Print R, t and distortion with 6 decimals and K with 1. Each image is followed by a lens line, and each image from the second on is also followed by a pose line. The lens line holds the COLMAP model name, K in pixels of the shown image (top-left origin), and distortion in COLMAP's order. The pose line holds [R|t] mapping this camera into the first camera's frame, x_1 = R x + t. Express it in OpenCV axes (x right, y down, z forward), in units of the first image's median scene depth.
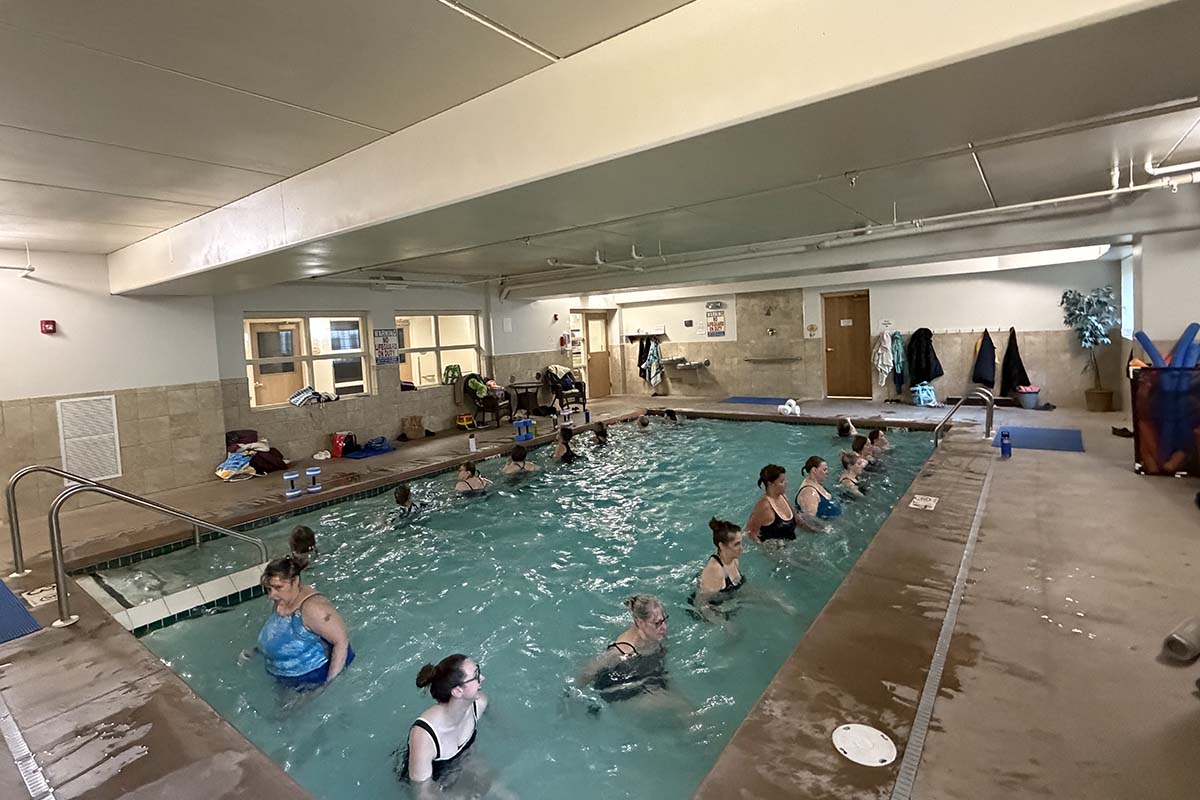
lens RADIAL K [[573.9, 0, 594.8], [0, 573.9, 367.7], [0, 0, 1]] dist [0.001849, 0.000210]
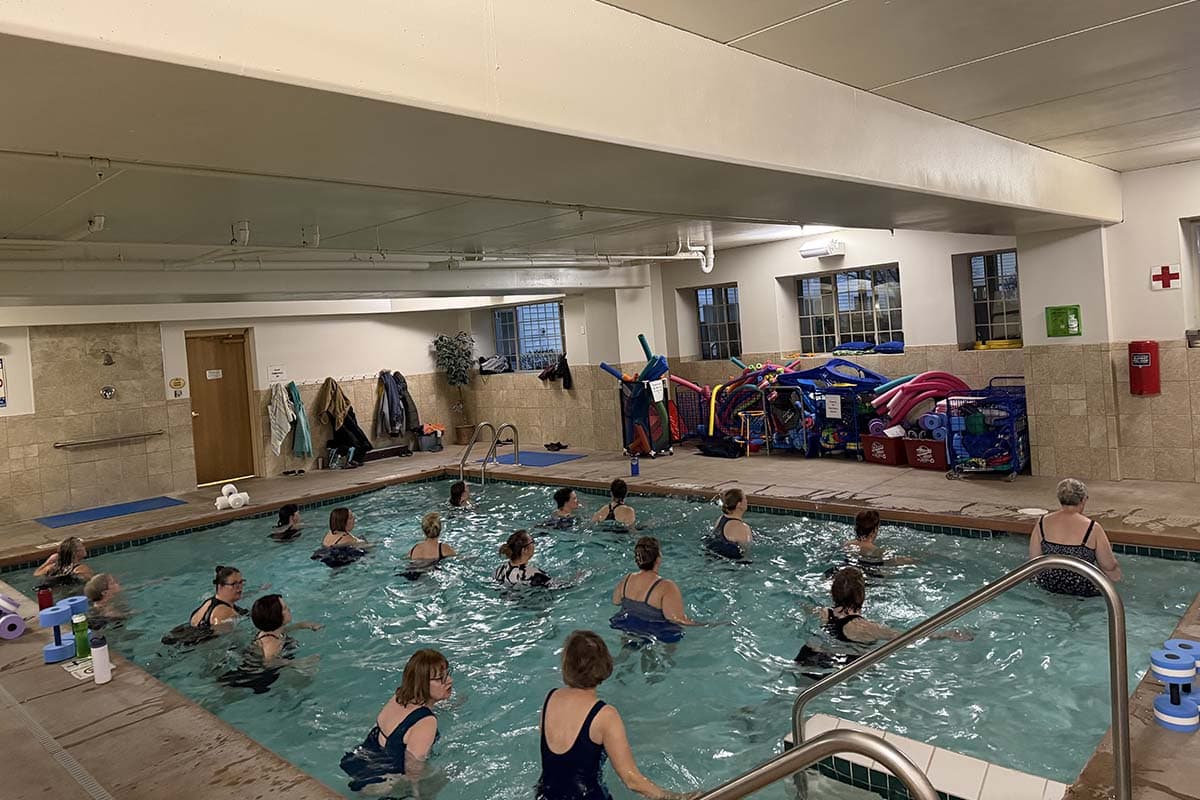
lens RADIAL K [[851.9, 0, 602.5], [0, 851.9, 349.2], [0, 0, 1]] dist [0.133732, -0.201138]
pose [[0.108415, 0.028636, 0.993693, -0.529520], [0.135130, 0.989883, -0.043270, 0.000710], [-0.984879, 0.138969, 0.103448, 0.397550]]
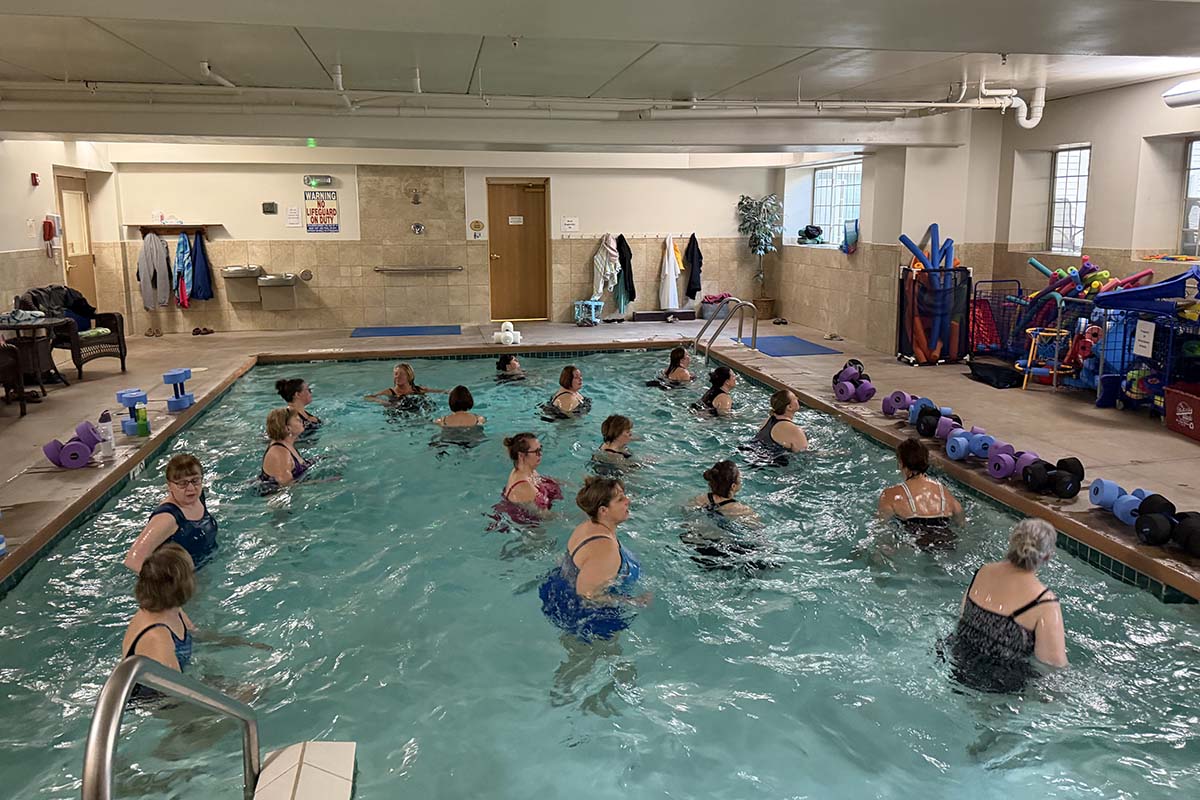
lens RADIAL K [[851.9, 0, 602.5], [0, 851.9, 349.2], [0, 0, 1]] dist [0.133732, -0.201138]
pose [[0.652399, -0.067309, 0.754880, -0.323996], [0.018334, 0.997158, 0.073067, 0.009320], [-0.757654, -0.033829, 0.651780, 0.169001]]
